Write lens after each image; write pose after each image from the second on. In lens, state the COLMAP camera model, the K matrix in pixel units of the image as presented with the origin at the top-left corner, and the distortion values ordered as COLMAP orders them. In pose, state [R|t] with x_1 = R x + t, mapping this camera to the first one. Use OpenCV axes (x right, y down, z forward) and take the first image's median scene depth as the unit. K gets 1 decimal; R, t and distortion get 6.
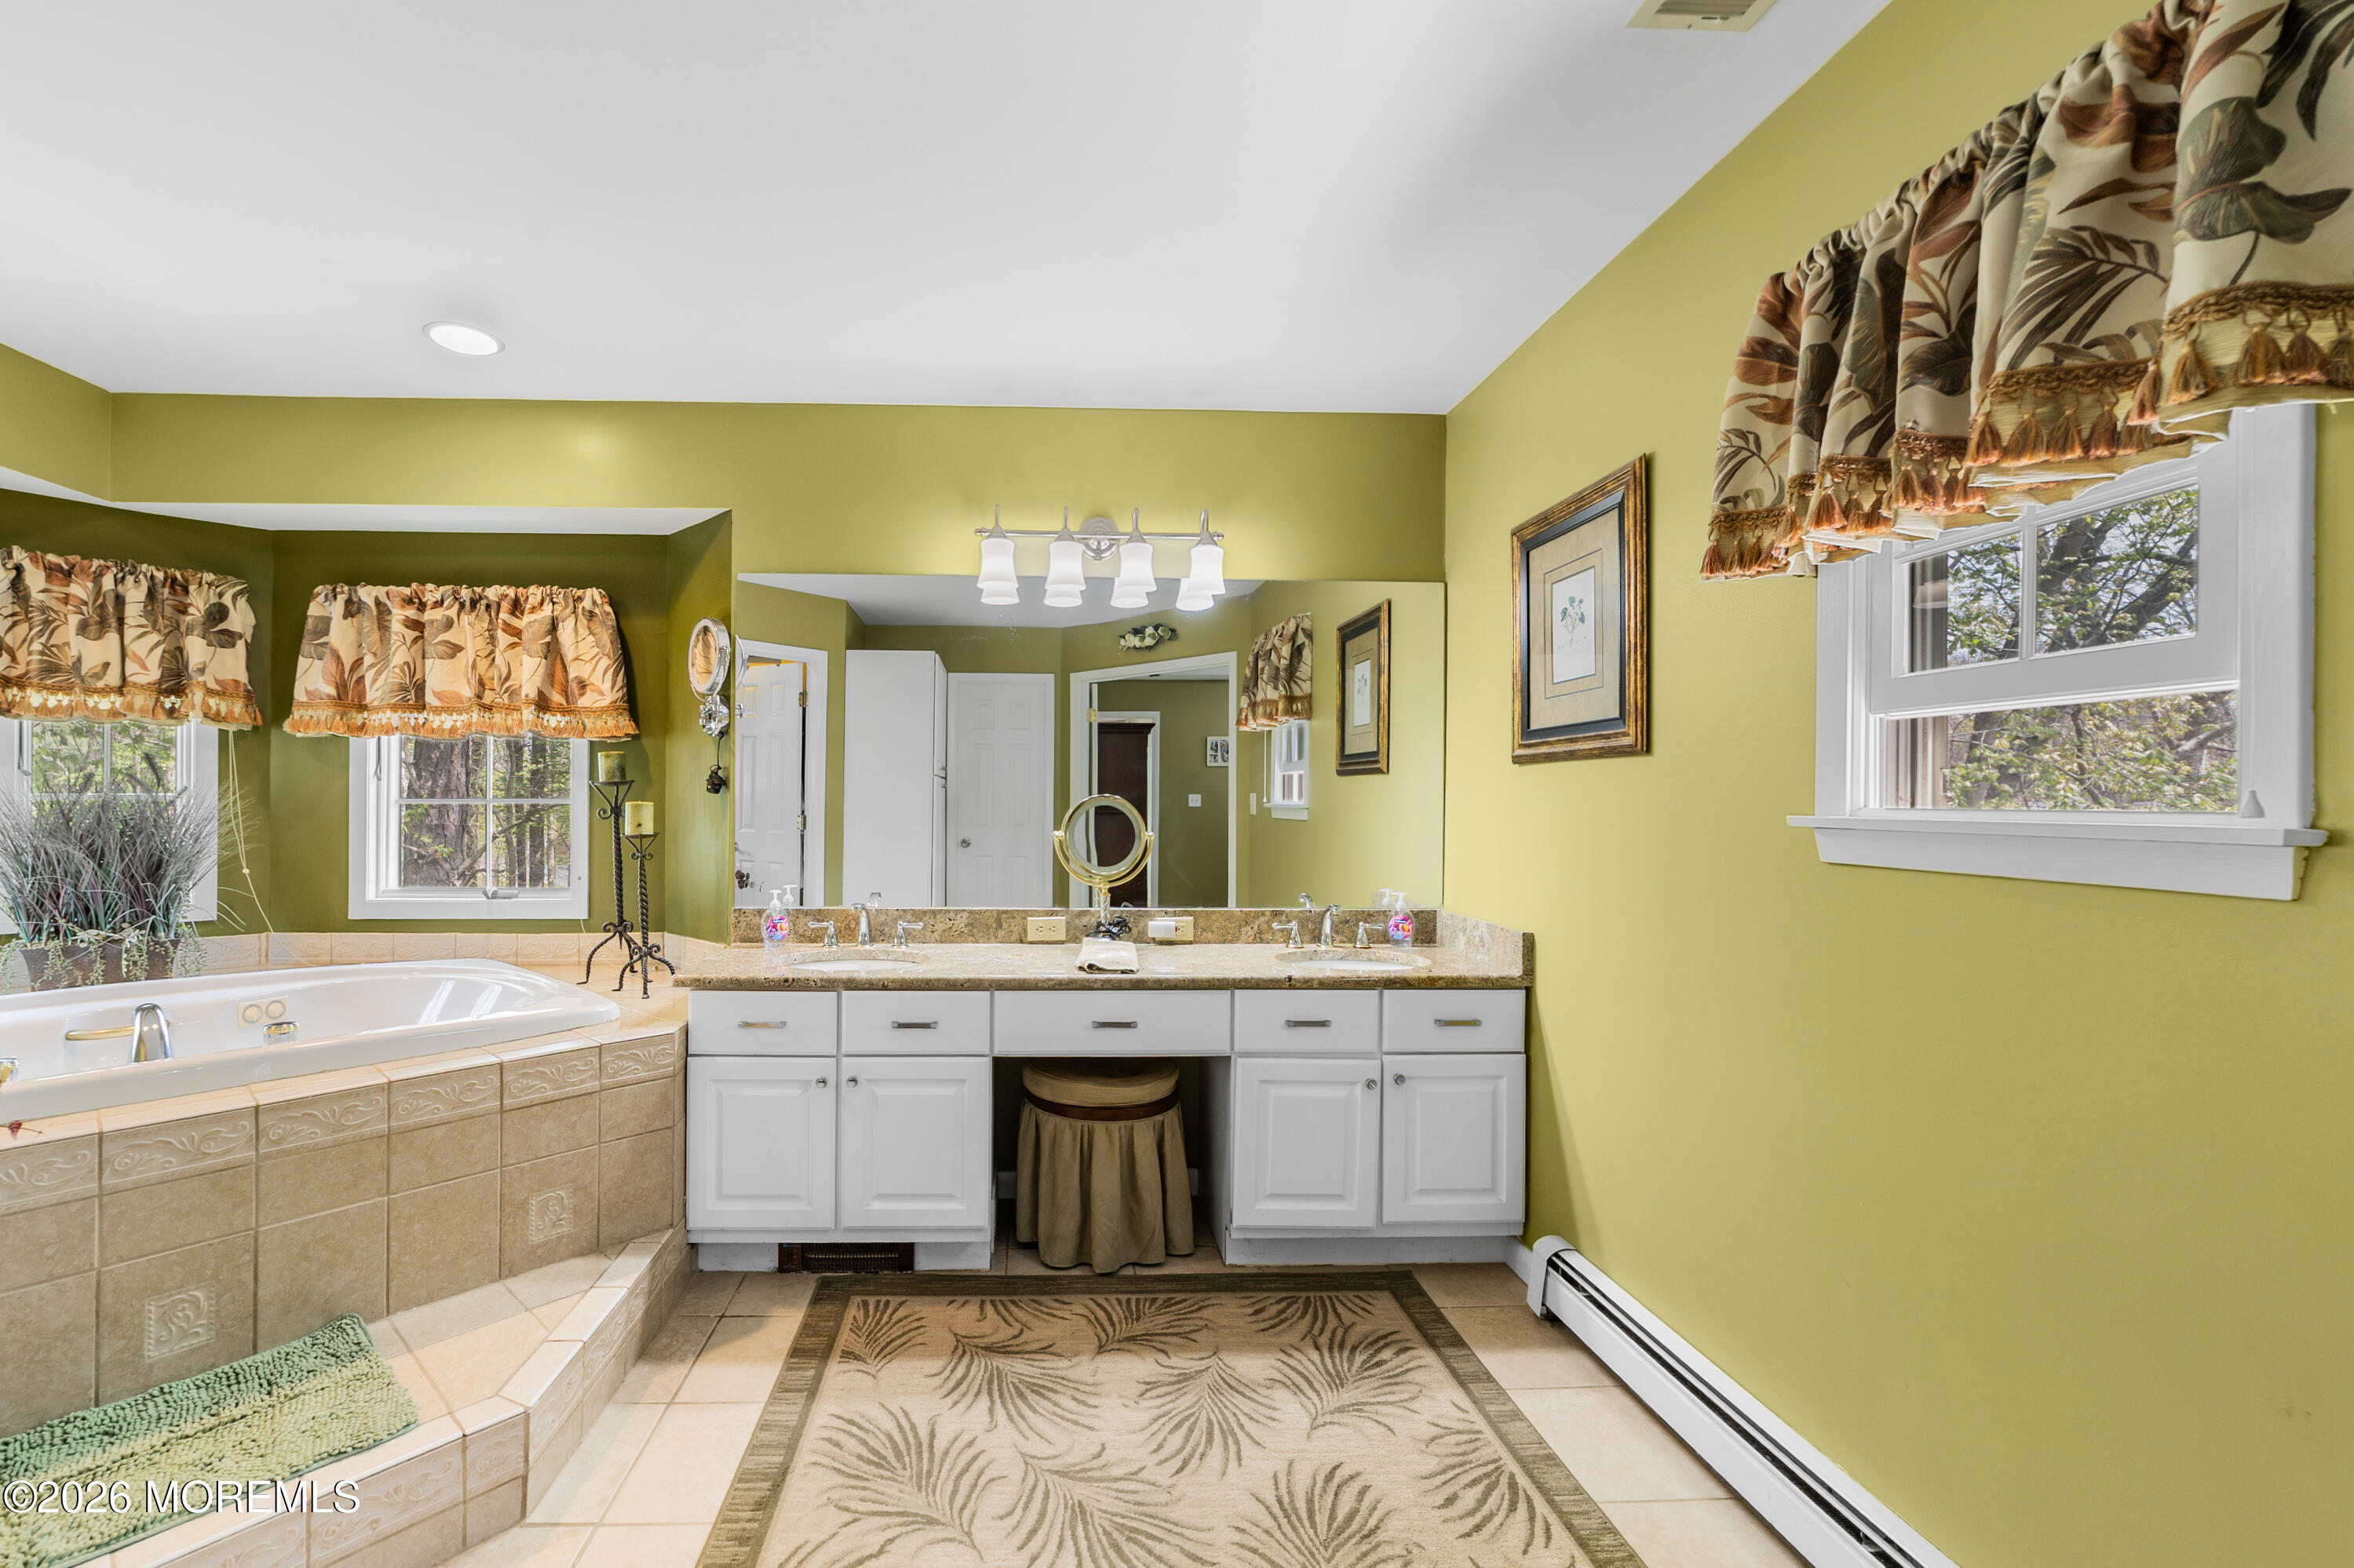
lens RADIAL K [[996.1, 0, 1060.7], [0, 996.1, 794.0], [0, 0, 1]] dist [-0.026246, 0.013698]
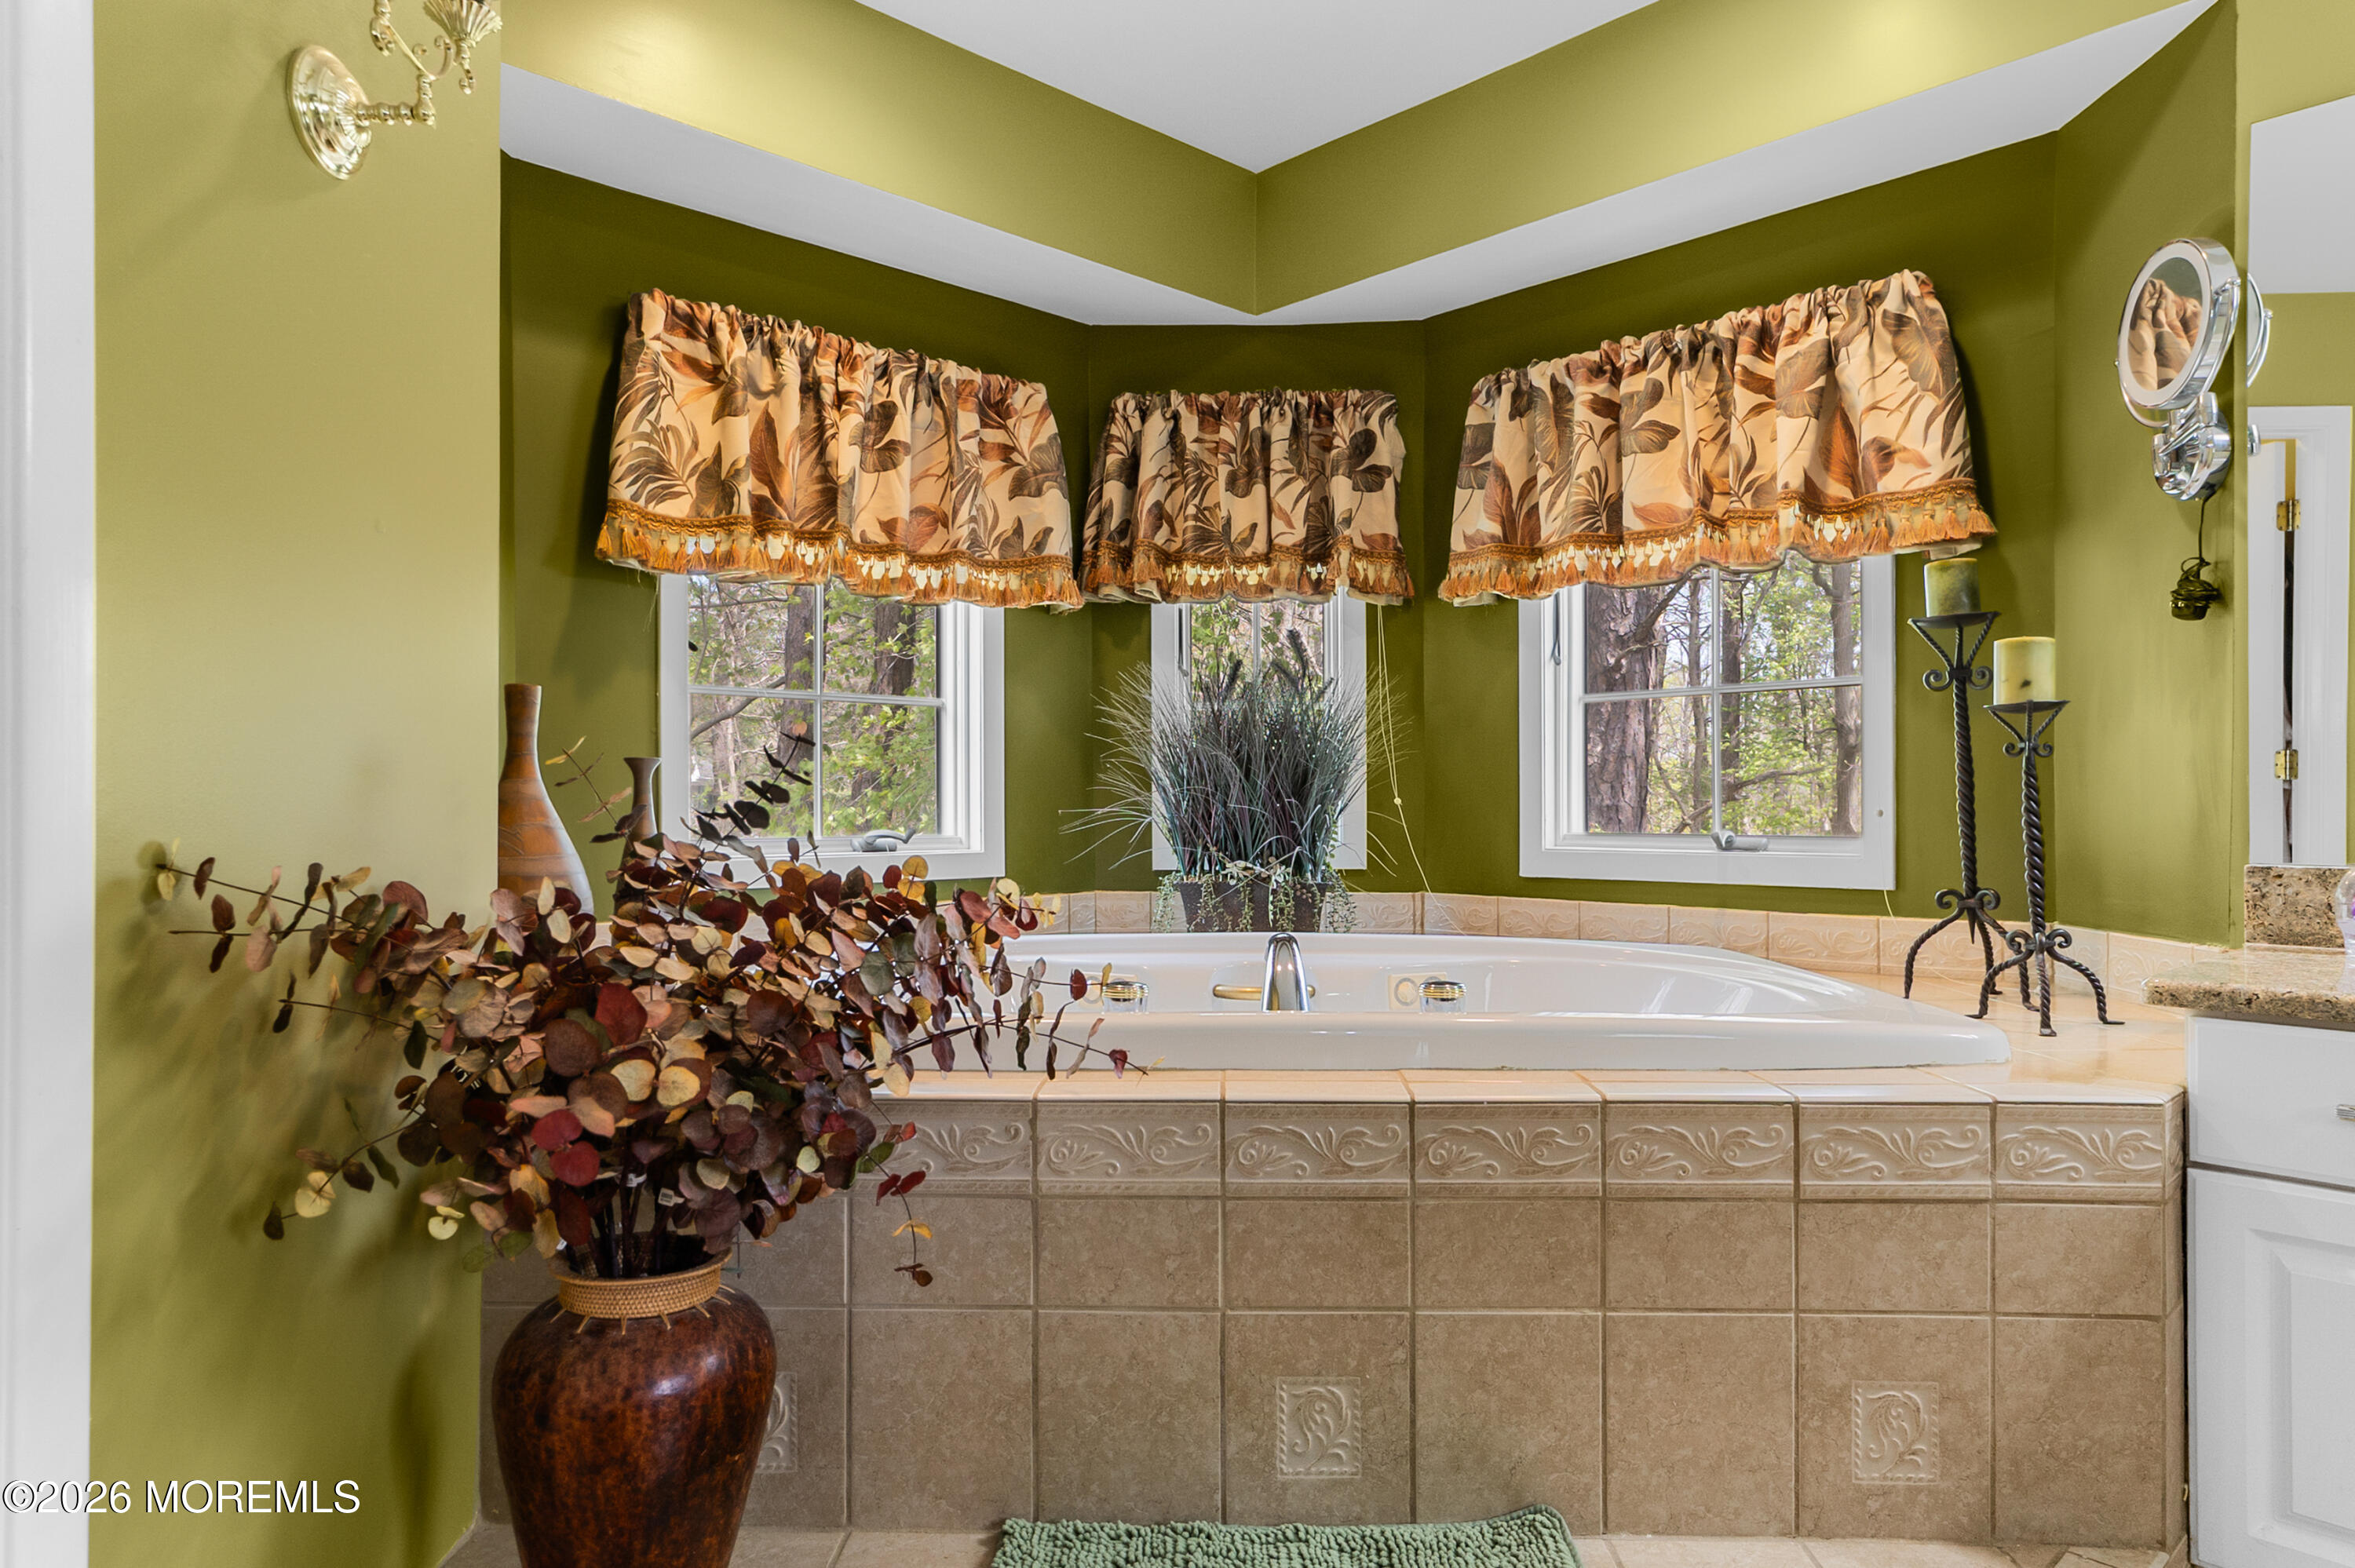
lens RADIAL K [[1472.0, 0, 1177.5], [0, 1472.0, 784.0], [0, 0, 1]] dist [0.002210, 0.025465]
pose [[0.666693, -0.011253, -0.745247, -0.148843], [0.007210, 0.999937, -0.008649, 0.079274], [0.745297, 0.000393, 0.666732, 0.182135]]
